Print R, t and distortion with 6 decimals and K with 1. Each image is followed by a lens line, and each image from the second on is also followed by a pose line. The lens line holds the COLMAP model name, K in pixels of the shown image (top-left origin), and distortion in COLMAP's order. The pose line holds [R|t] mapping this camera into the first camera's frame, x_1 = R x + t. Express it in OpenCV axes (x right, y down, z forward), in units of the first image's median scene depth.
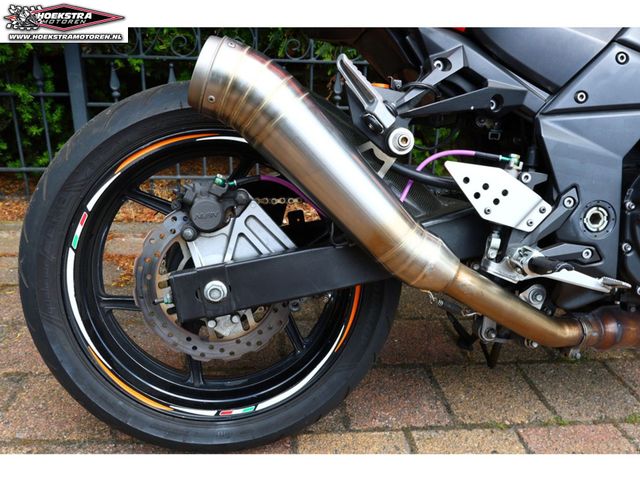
lens RADIAL K [[556.1, 0, 320.0], [0, 556.1, 240.0], [0, 0, 1]] dist [0.009923, 0.002767]
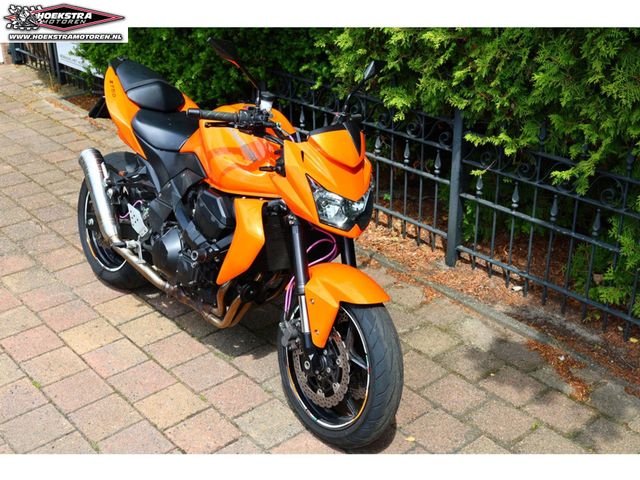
lens RADIAL K [[814.3, 0, 320.0], [0, 814.3, 240.0], [0, 0, 1]] dist [-0.004100, 0.005521]
pose [[0.558648, 0.316431, -0.766671, 3.924221], [-0.270126, 0.943379, 0.192532, -1.003058], [0.784184, 0.099539, 0.612493, -0.764701]]
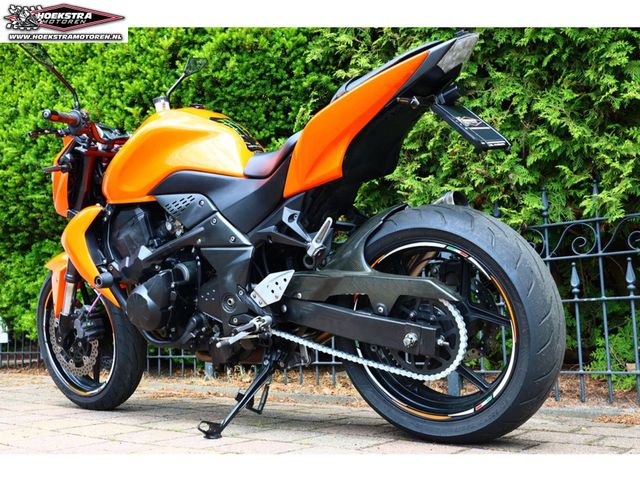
lens RADIAL K [[701.3, 0, 320.0], [0, 701.3, 240.0], [0, 0, 1]] dist [0.004458, -0.007630]
pose [[0.719529, -0.144536, -0.679255, 2.755699], [-0.205841, 0.889762, -0.407373, 0.742548], [0.663256, 0.432935, 0.610458, -0.168703]]
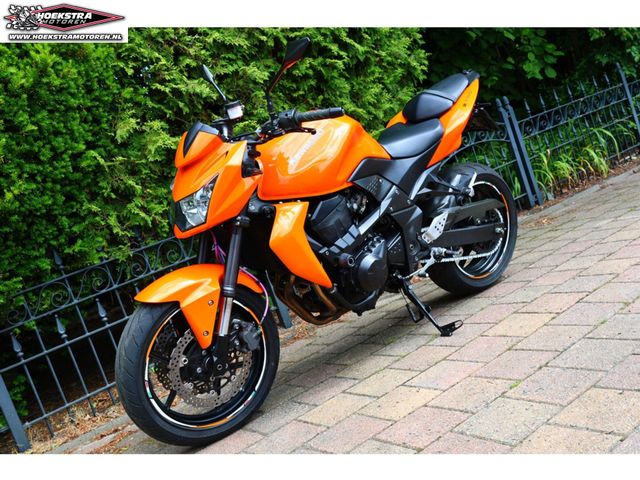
lens RADIAL K [[635.6, 0, 319.7], [0, 635.6, 241.0], [0, 0, 1]] dist [-0.002761, 0.004466]
pose [[0.817371, -0.370678, 0.441024, -0.857678], [0.498968, 0.838152, -0.220301, 0.439458], [-0.287984, 0.400125, 0.870037, -1.360367]]
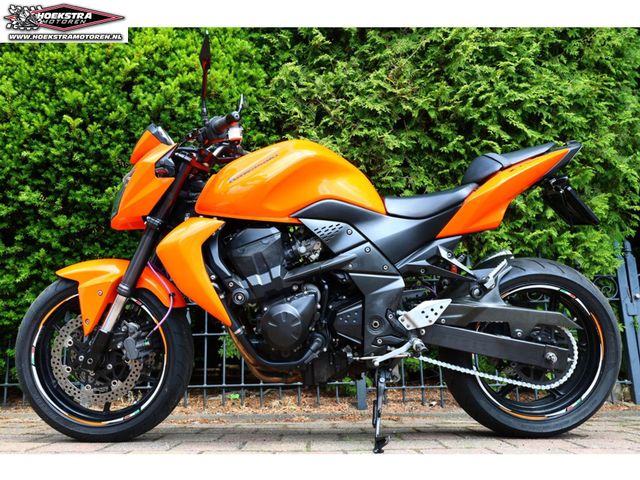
lens RADIAL K [[556.1, 0, 320.0], [0, 556.1, 240.0], [0, 0, 1]] dist [0.009923, 0.002767]
pose [[0.991543, -0.080215, -0.102015, 0.885317], [0.011131, 0.835764, -0.548976, 0.906734], [0.129297, 0.543198, 0.829589, -0.771816]]
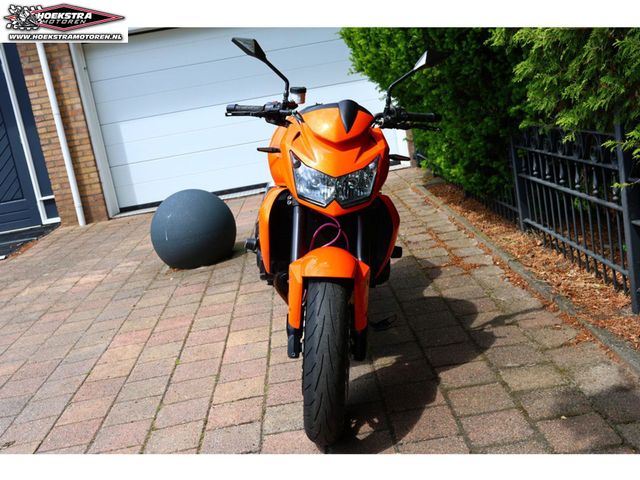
lens RADIAL K [[732.2, 0, 320.0], [0, 732.2, 240.0], [0, 0, 1]] dist [-0.000841, -0.013280]
pose [[-0.089522, 0.177191, -0.980097, 4.262784], [-0.195295, 0.961822, 0.191725, -0.860113], [0.976650, 0.208572, -0.051500, 1.420762]]
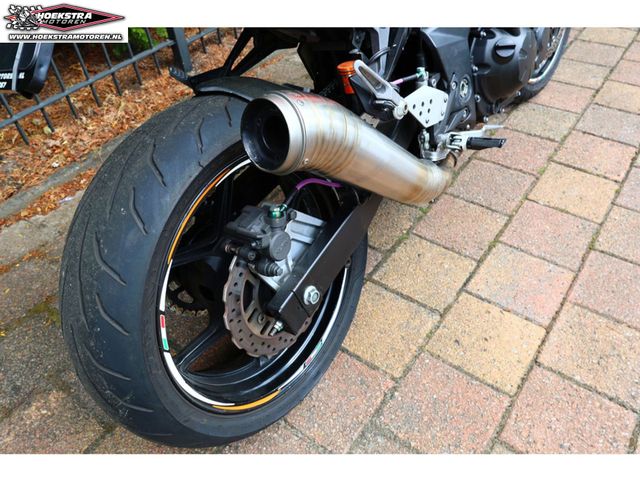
lens RADIAL K [[506.5, 0, 317.4], [0, 506.5, 244.2], [0, 0, 1]] dist [0.006181, 0.000391]
pose [[0.682770, -0.569993, 0.457092, -0.569494], [0.342117, 0.802201, 0.489315, -0.477050], [-0.645586, -0.177711, 0.742723, 0.223438]]
